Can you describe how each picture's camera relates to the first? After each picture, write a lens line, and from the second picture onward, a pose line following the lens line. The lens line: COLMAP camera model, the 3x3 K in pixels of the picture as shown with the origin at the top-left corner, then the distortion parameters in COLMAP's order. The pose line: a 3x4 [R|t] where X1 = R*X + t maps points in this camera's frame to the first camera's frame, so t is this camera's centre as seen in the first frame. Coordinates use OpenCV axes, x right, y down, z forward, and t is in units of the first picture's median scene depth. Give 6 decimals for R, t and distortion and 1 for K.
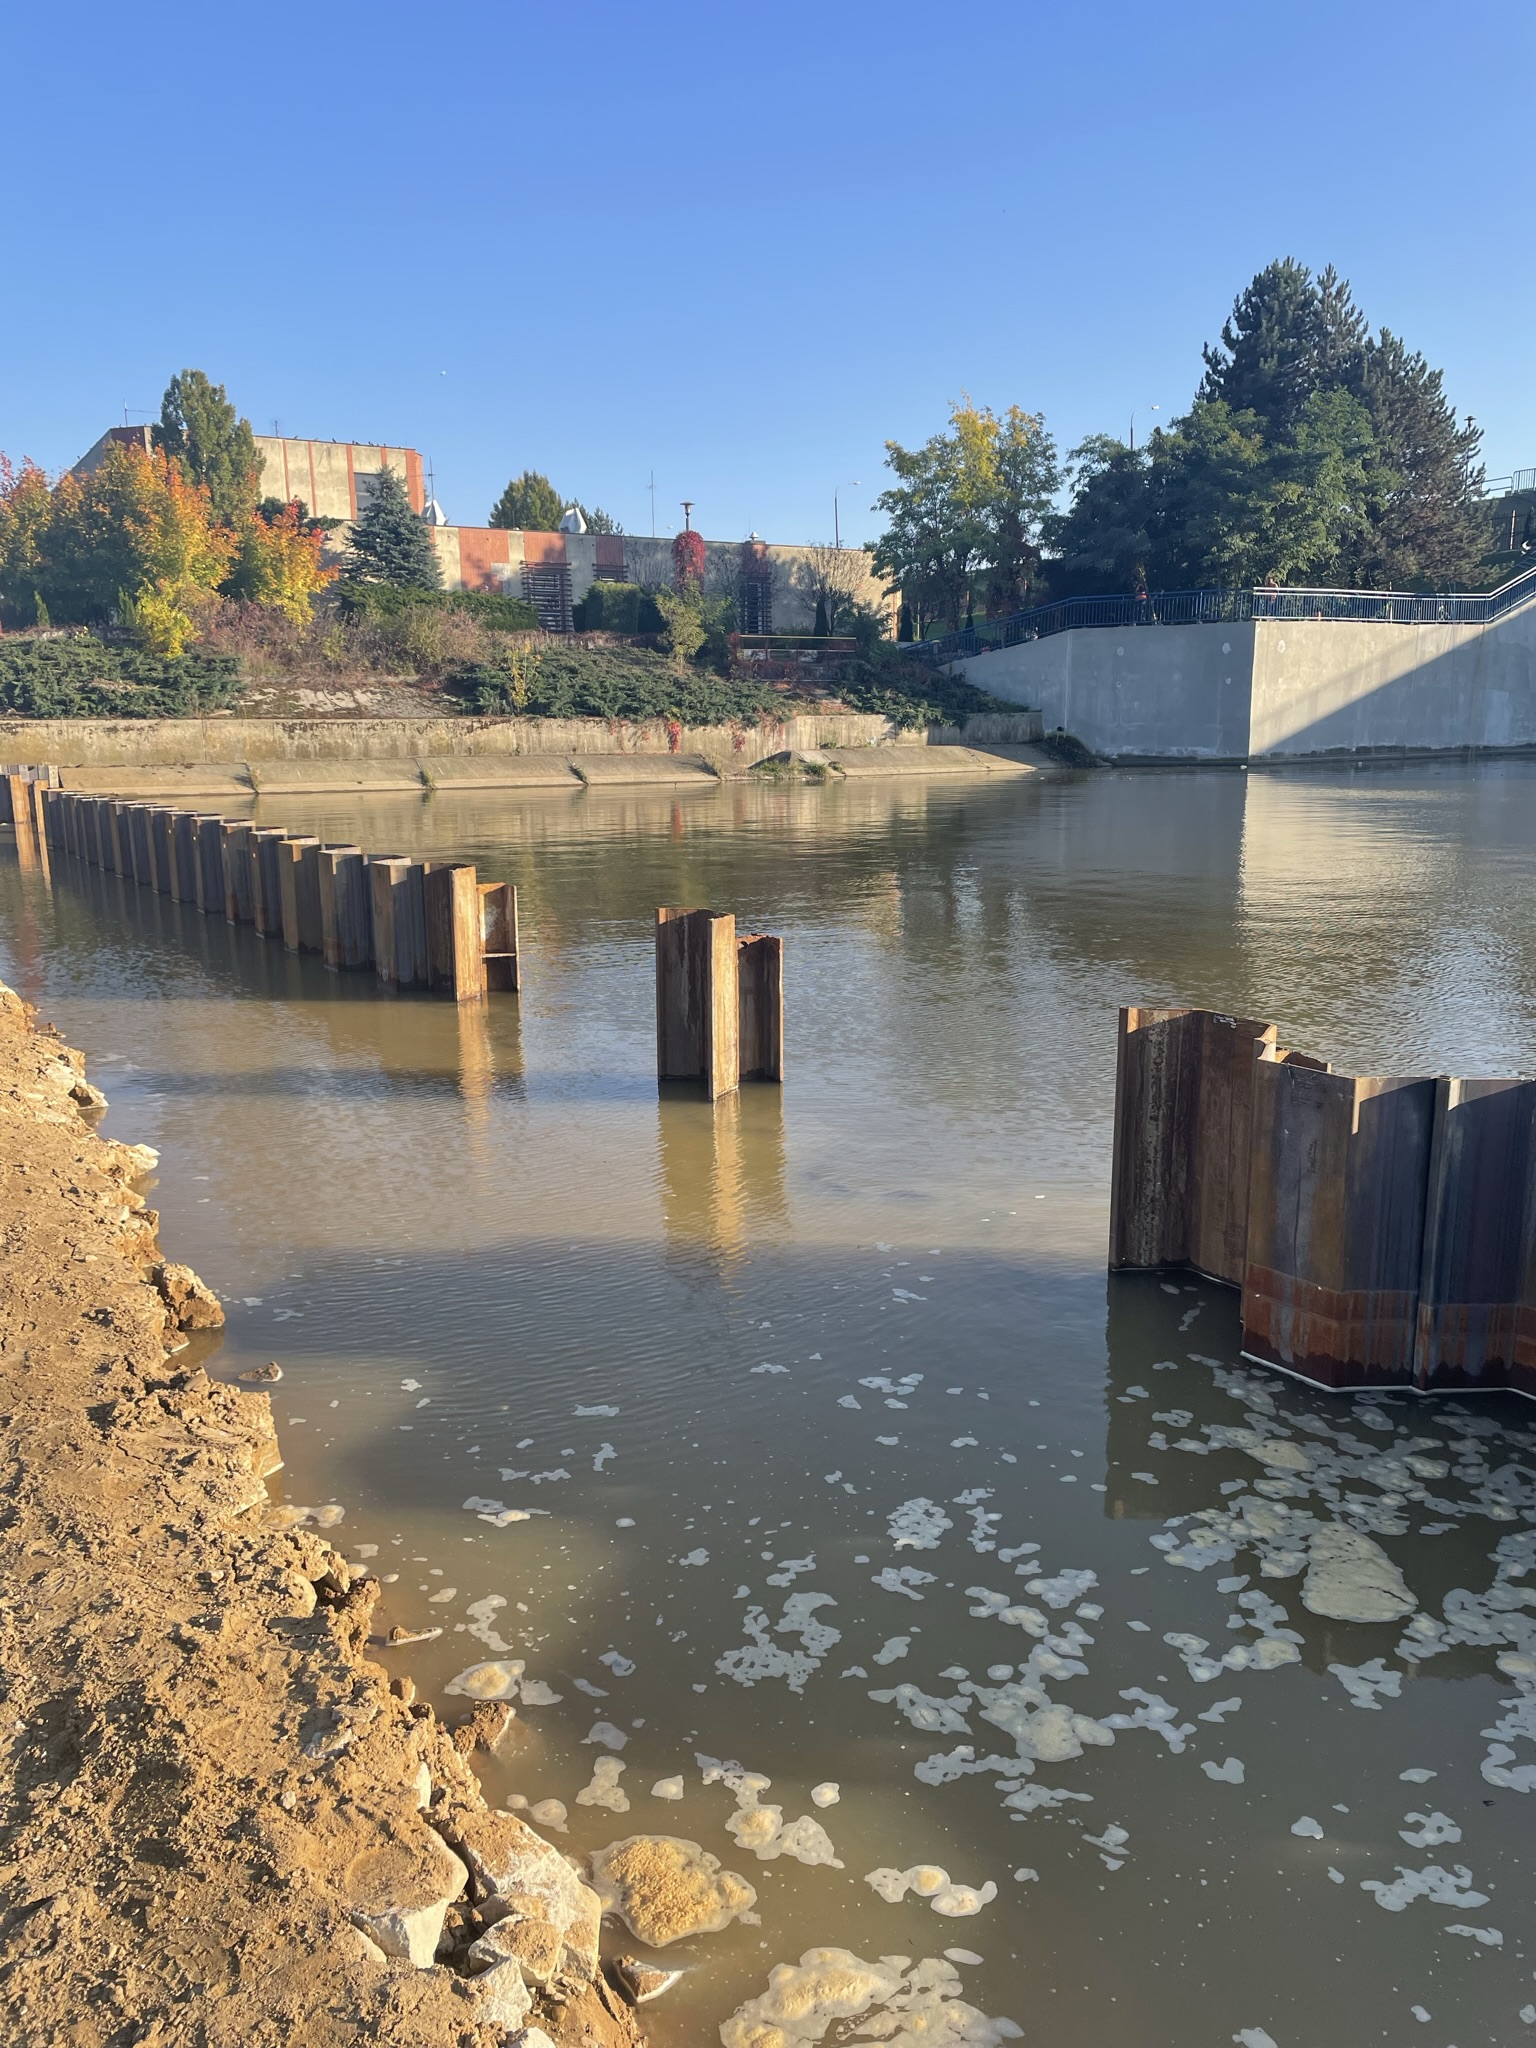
lens RADIAL K [[1540.9, 0, 779.6], [0, 1540.9, 1034.4], [0, 0, 1]] dist [0.101451, -0.117406]
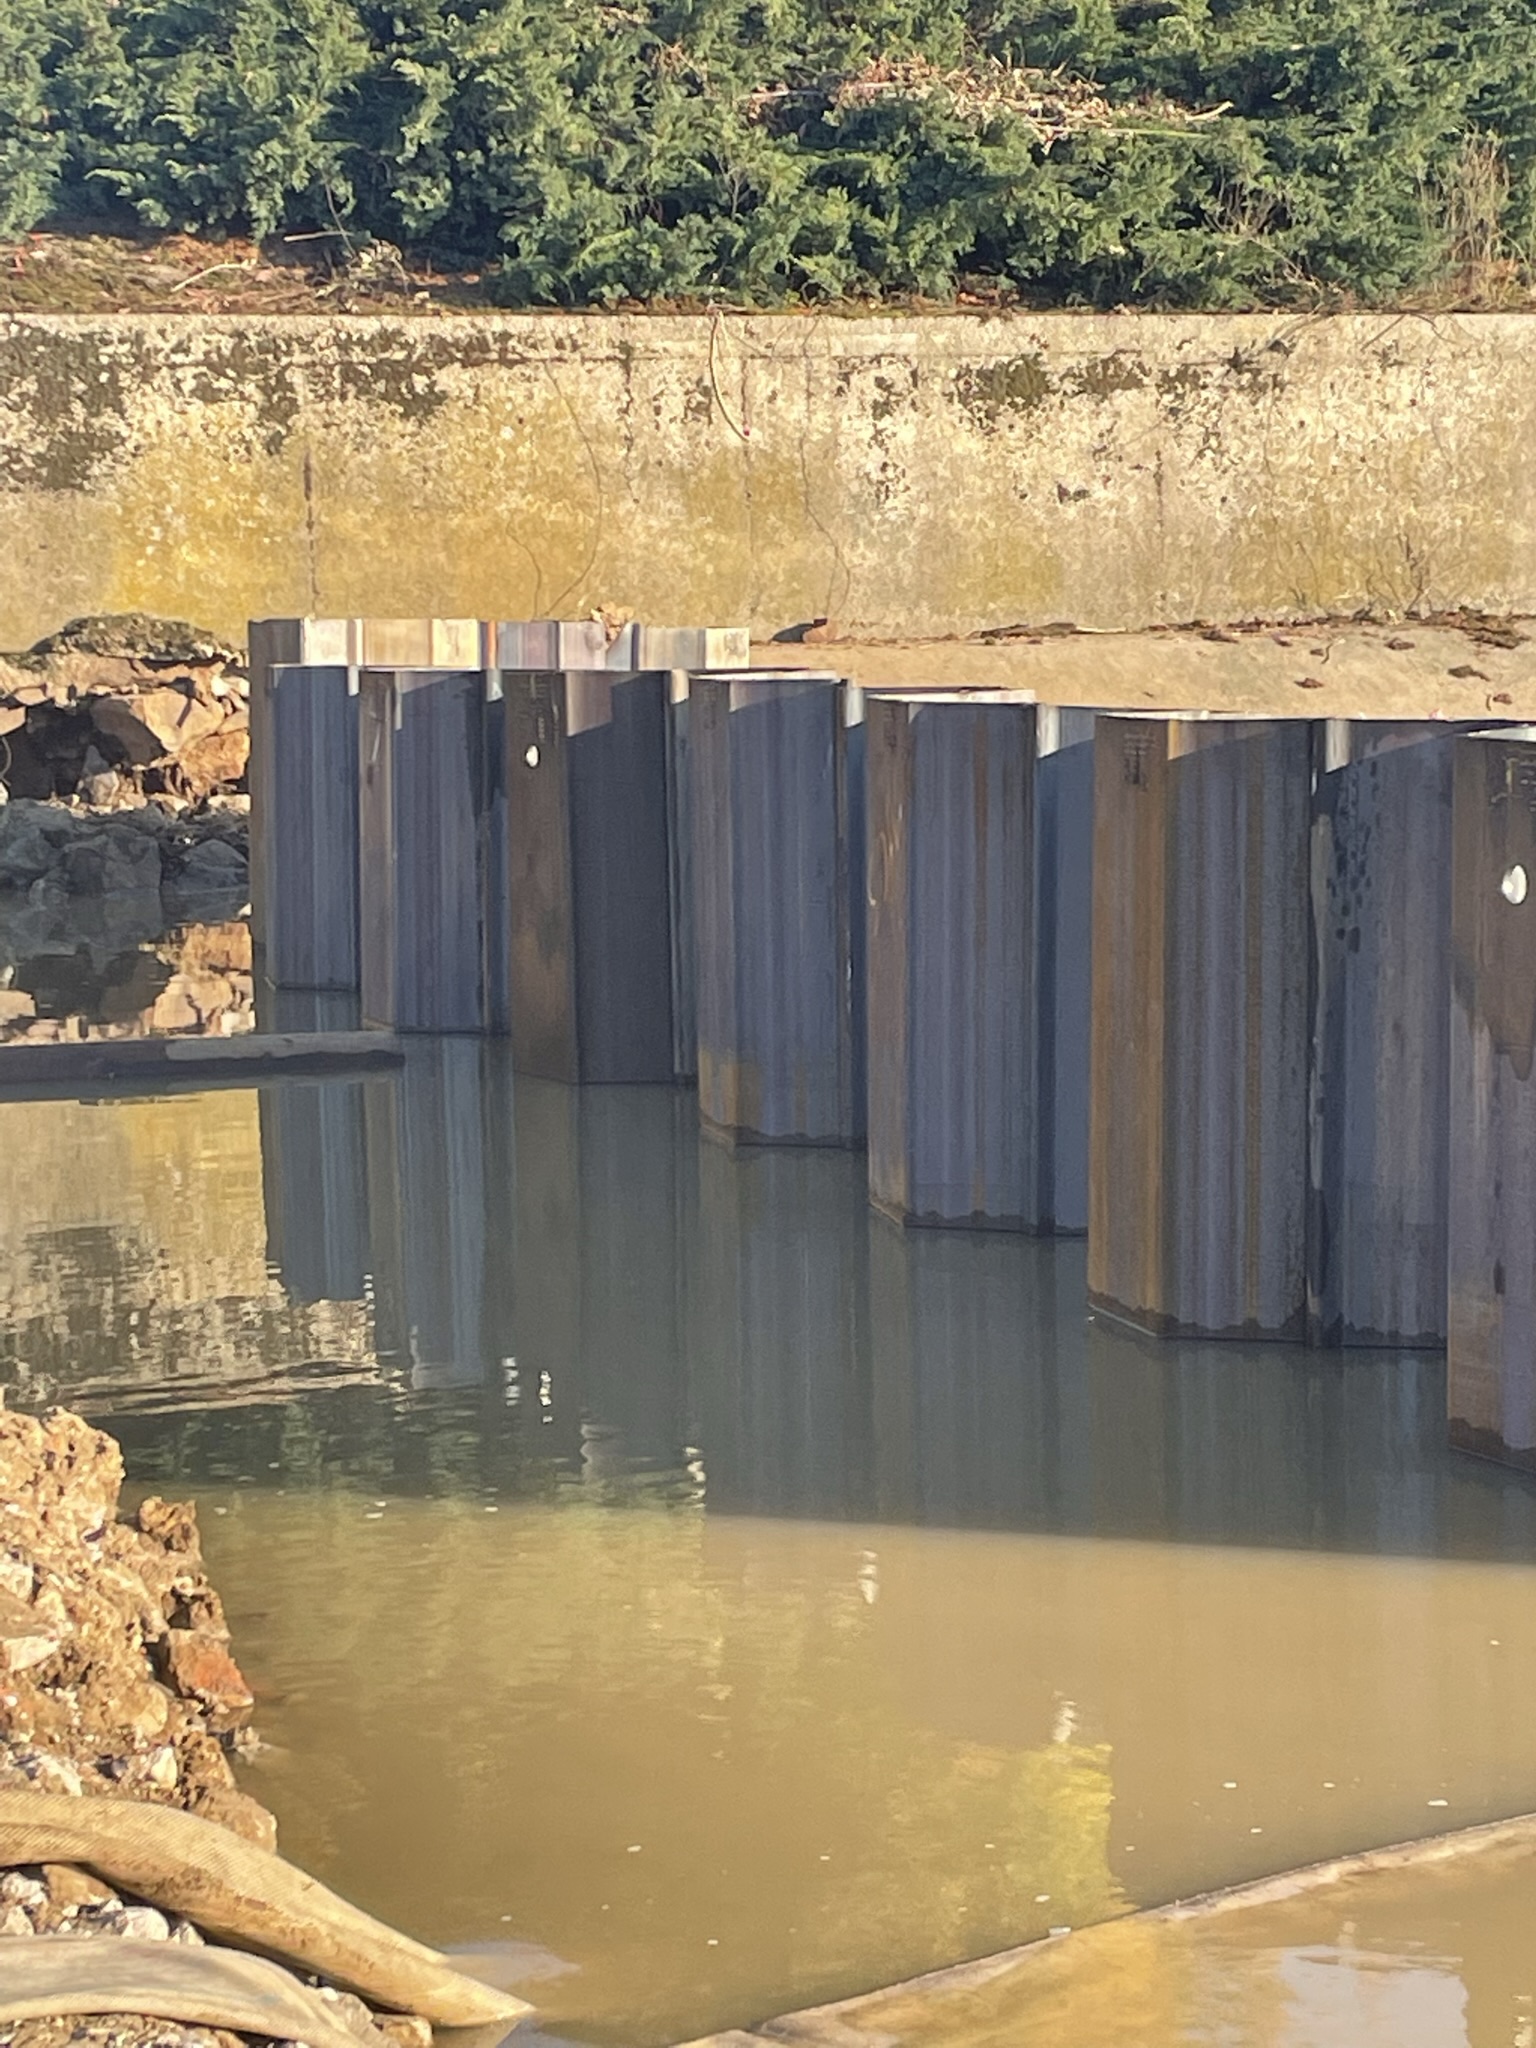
lens RADIAL K [[4534.4, 0, 826.9], [0, 4534.4, 973.6], [0, 0, 1]] dist [0.127129, 0.000000]
pose [[0.979832, 0.018614, -0.198956, -0.302644], [-0.037970, 0.994855, -0.093921, -0.084919], [0.196184, 0.099581, 0.975497, 0.501901]]
